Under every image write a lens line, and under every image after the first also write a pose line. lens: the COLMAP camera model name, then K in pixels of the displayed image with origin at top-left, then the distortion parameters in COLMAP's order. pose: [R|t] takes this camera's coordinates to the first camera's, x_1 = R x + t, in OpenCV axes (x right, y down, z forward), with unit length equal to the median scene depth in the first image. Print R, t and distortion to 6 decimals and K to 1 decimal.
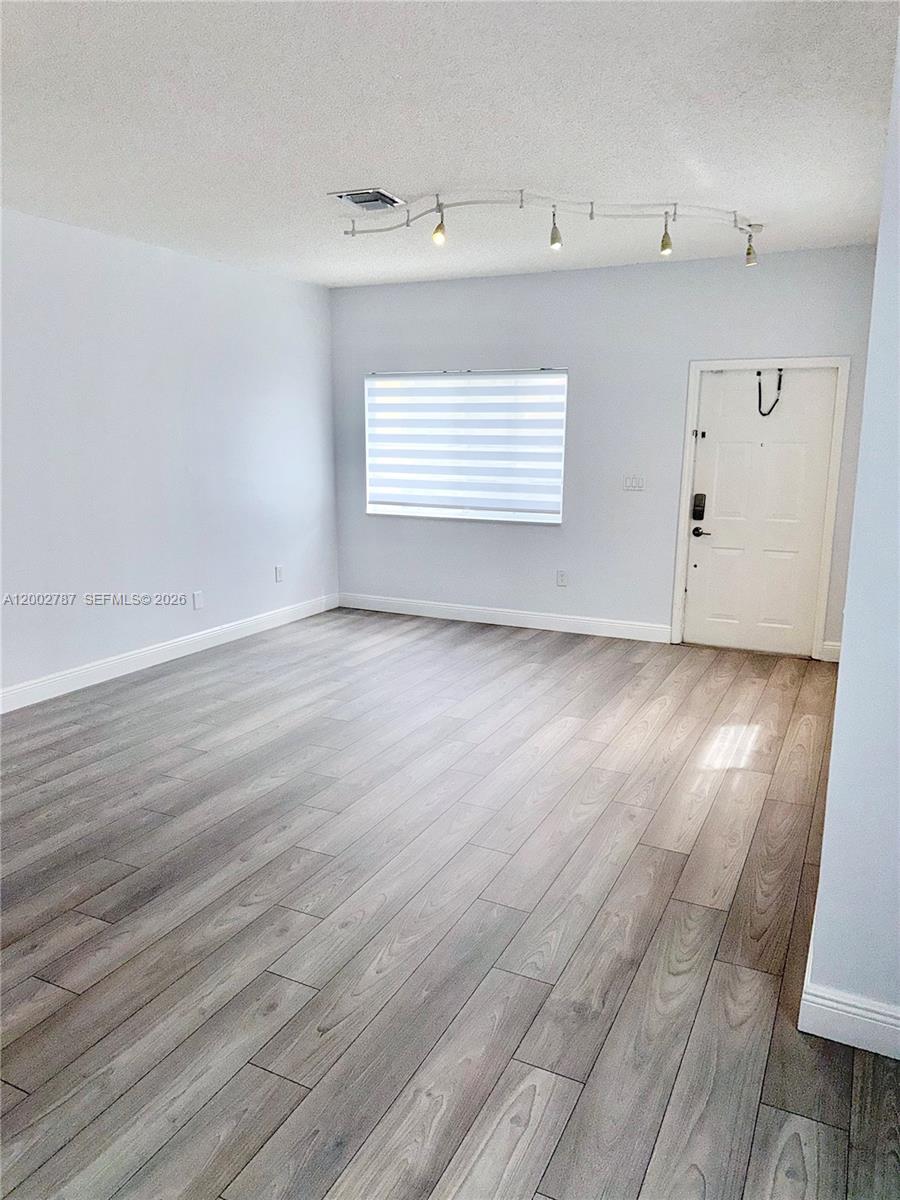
lens RADIAL K [[837.7, 0, 453.5], [0, 837.7, 601.1], [0, 0, 1]] dist [-0.003596, -0.018539]
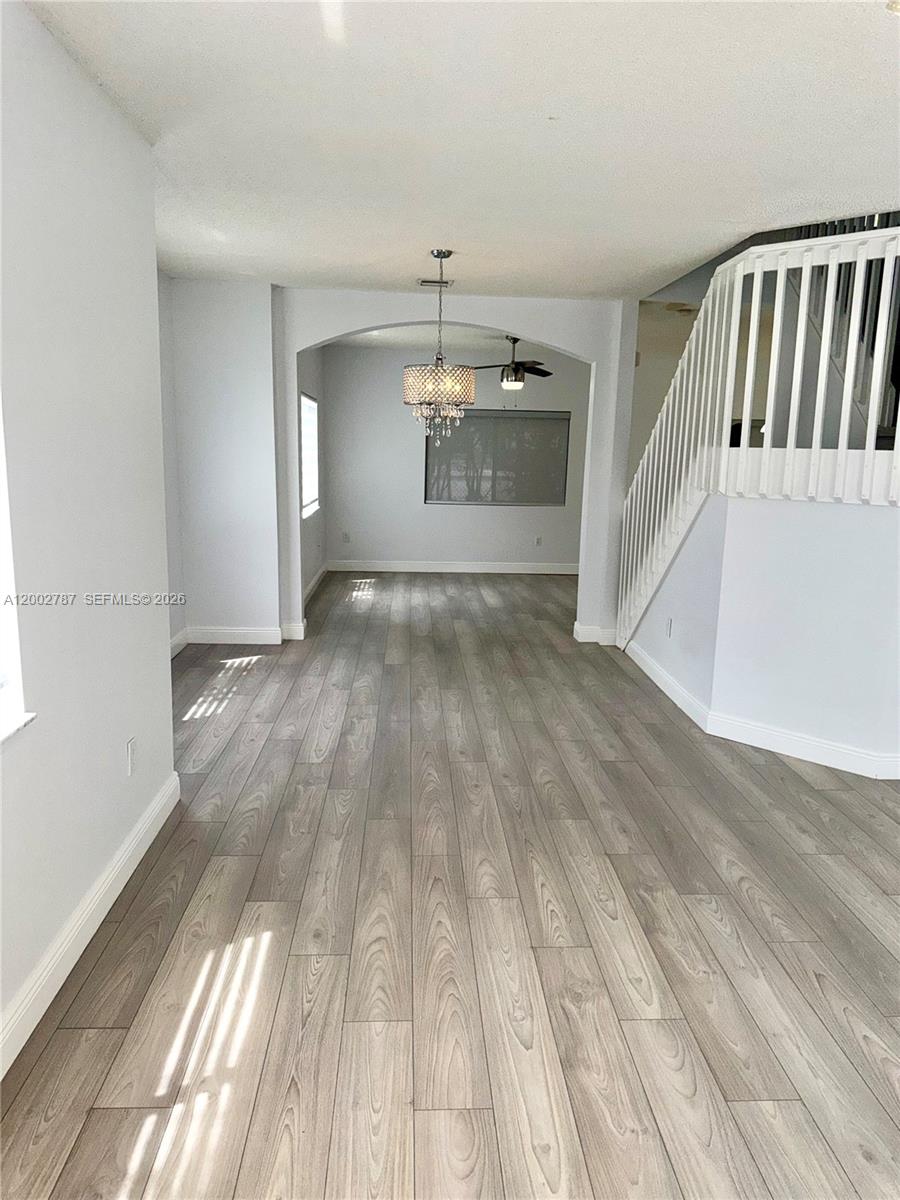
lens RADIAL K [[837.7, 0, 448.4], [0, 837.7, 603.2], [0, 0, 1]] dist [-0.003596, -0.018539]
pose [[-0.874063, 0.071625, -0.480504, 0.534293], [-0.120412, 0.926269, 0.357109, -0.386741], [0.470654, 0.369994, -0.800993, 1.817628]]
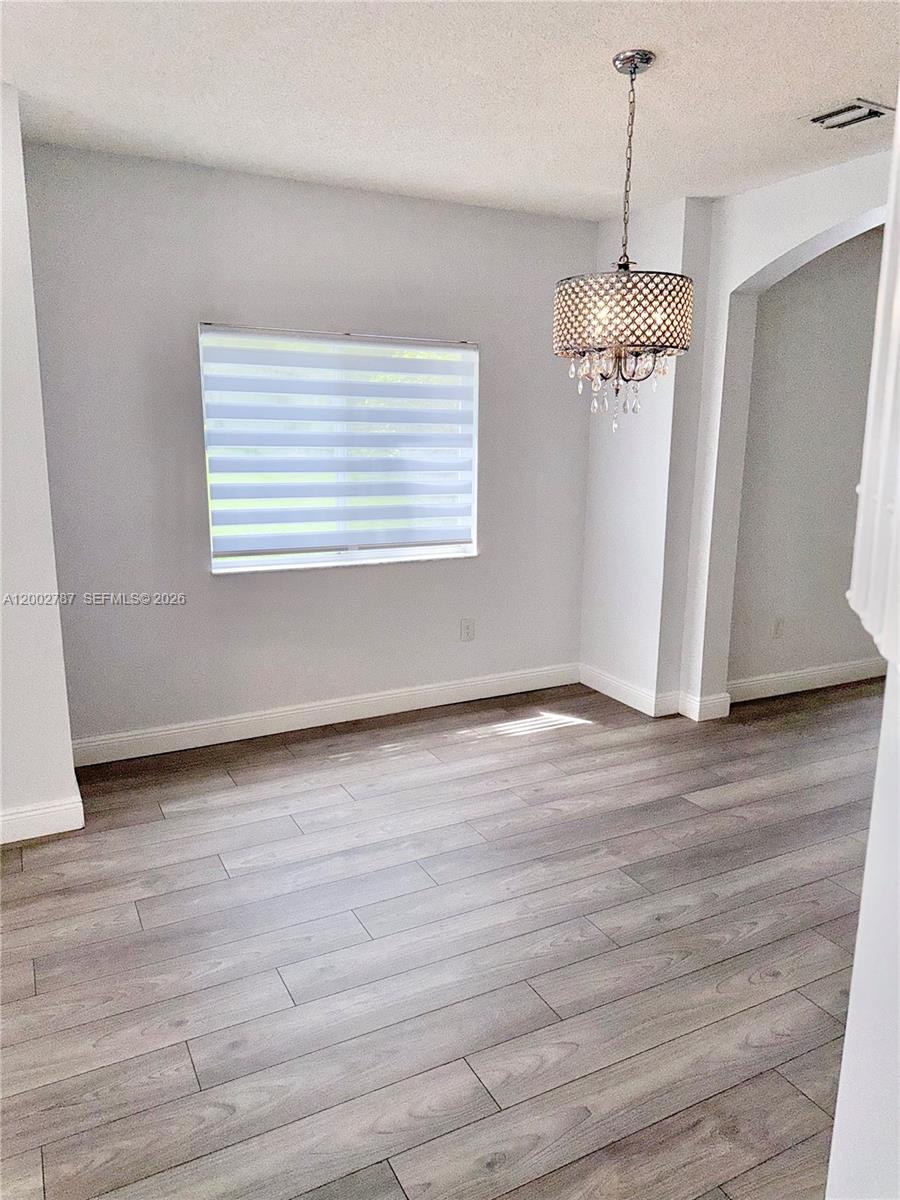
lens RADIAL K [[837.7, 0, 450.5], [0, 837.7, 595.3], [0, 0, 1]] dist [-0.003596, -0.018539]
pose [[-0.808114, -0.118488, 0.576986, -0.699119], [0.117287, 0.927574, 0.354753, -0.247920], [-0.577231, 0.354354, -0.735688, 1.163105]]
